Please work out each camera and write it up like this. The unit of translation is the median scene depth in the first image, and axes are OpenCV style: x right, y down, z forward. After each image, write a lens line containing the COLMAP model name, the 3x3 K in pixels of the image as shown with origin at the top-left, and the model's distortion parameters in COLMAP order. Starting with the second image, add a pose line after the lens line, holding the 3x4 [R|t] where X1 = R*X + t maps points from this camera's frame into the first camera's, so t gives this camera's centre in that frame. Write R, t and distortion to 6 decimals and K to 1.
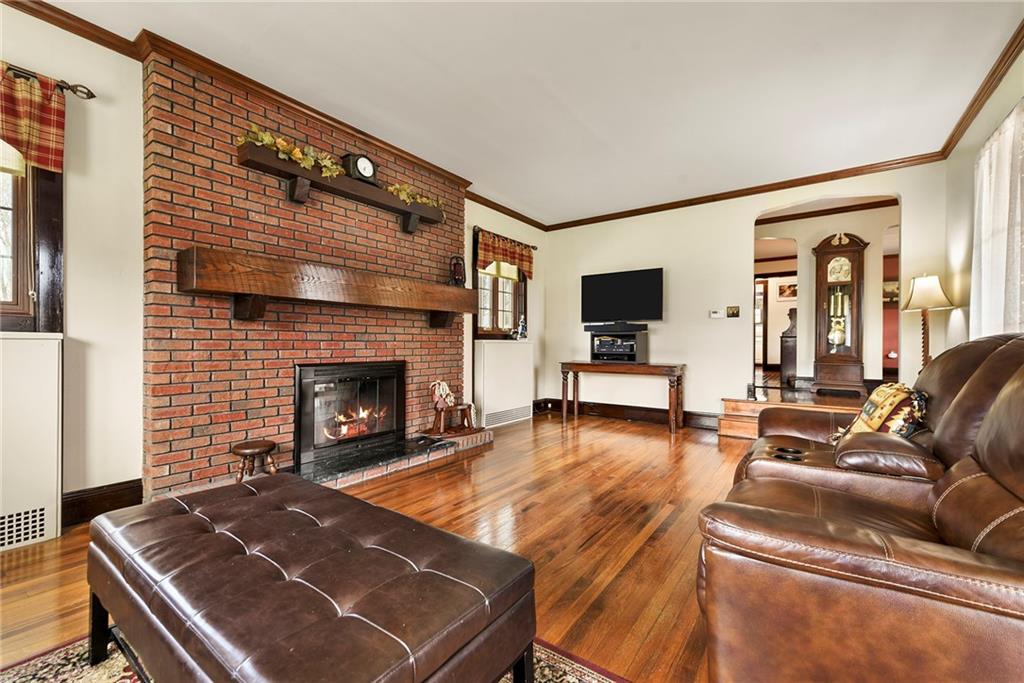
lens RADIAL K [[429.4, 0, 507.0], [0, 429.4, 343.3], [0, 0, 1]] dist [0.001579, -0.000153]
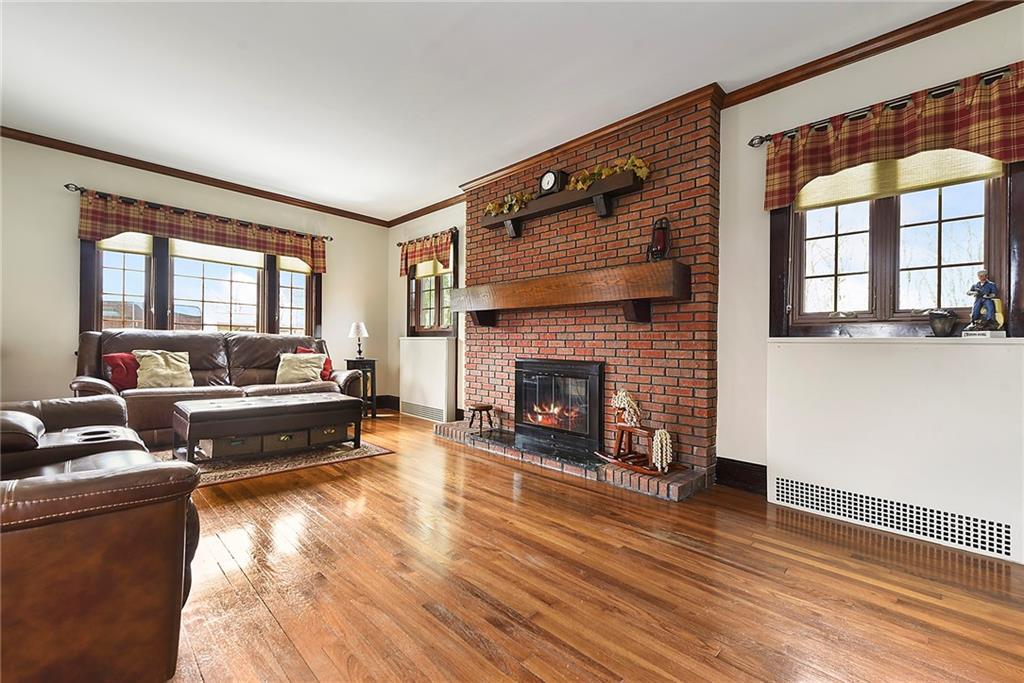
lens RADIAL K [[429.4, 0, 507.0], [0, 429.4, 343.3], [0, 0, 1]] dist [0.001579, -0.000153]
pose [[-0.159025, -0.005900, -0.987257, 0.697891], [-0.014236, 0.999892, -0.003683, 0.008152], [0.987172, 0.013469, -0.159092, 0.977702]]
